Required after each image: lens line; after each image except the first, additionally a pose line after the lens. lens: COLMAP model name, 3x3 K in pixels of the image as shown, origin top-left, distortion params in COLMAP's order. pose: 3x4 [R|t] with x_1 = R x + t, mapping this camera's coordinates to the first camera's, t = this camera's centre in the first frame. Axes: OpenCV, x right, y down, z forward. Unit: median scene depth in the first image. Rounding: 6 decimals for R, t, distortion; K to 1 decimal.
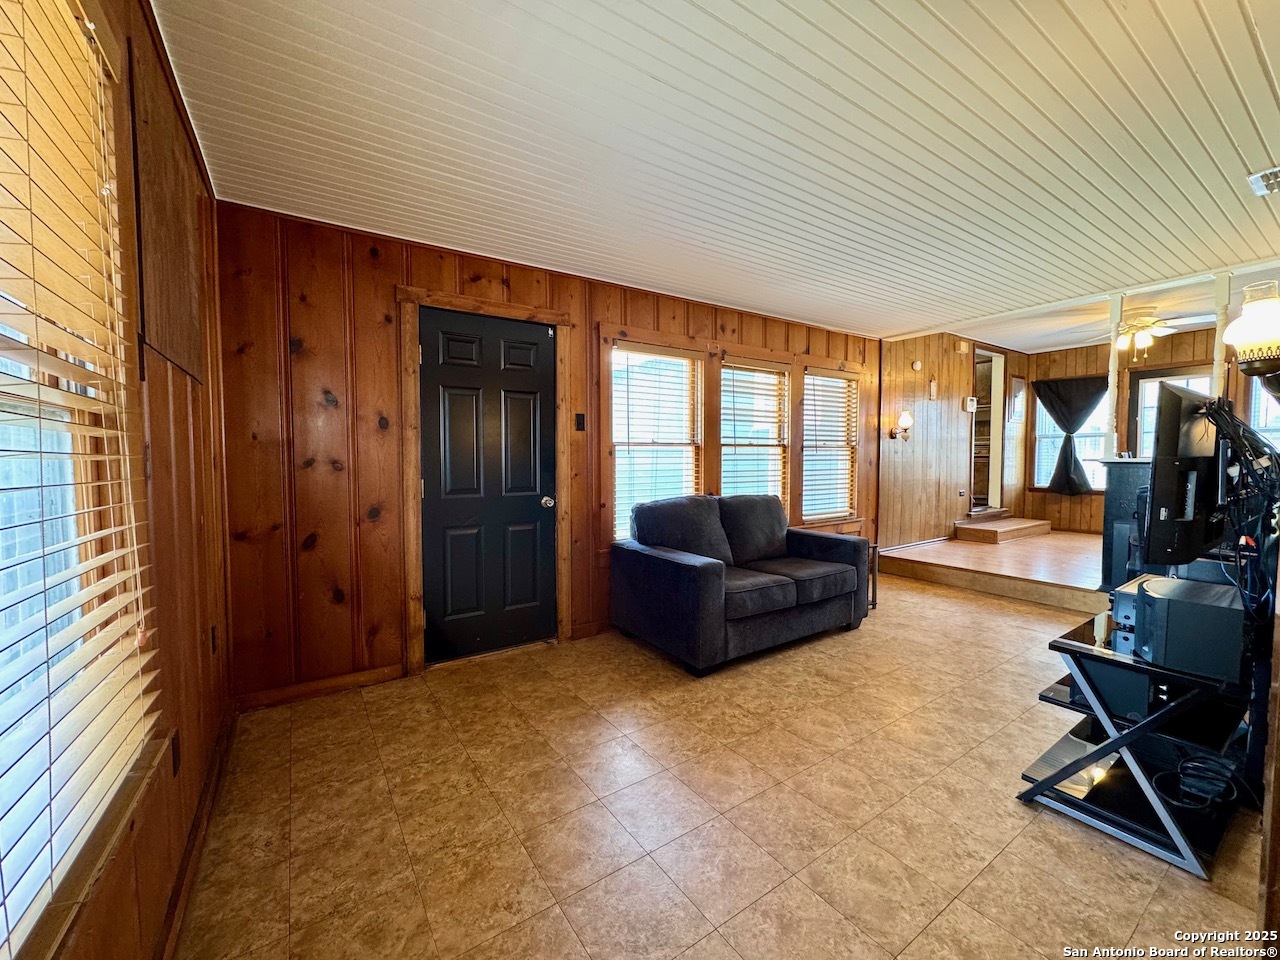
lens RADIAL K [[510.9, 0, 637.4], [0, 510.9, 479.8], [0, 0, 1]] dist [-0.000718, -0.000537]
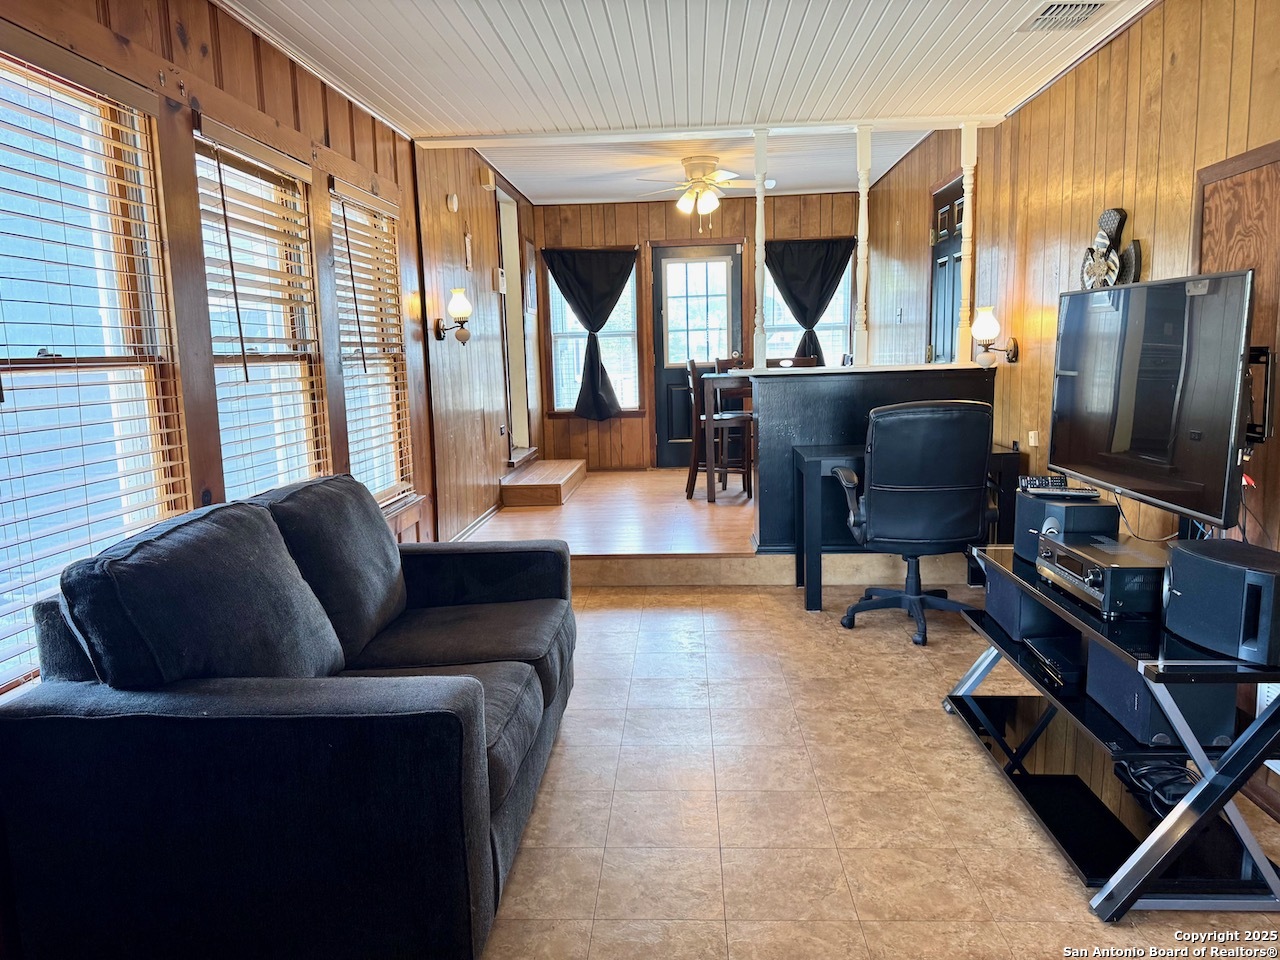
lens RADIAL K [[906.5, 0, 640.0], [0, 906.5, 480.0], [0, 0, 1]] dist [0.002886, -0.002447]
pose [[0.584651, -0.125677, 0.801491, -0.155086], [0.060652, 0.991935, 0.111297, -0.028485], [-0.809014, -0.016458, 0.587559, 0.280227]]
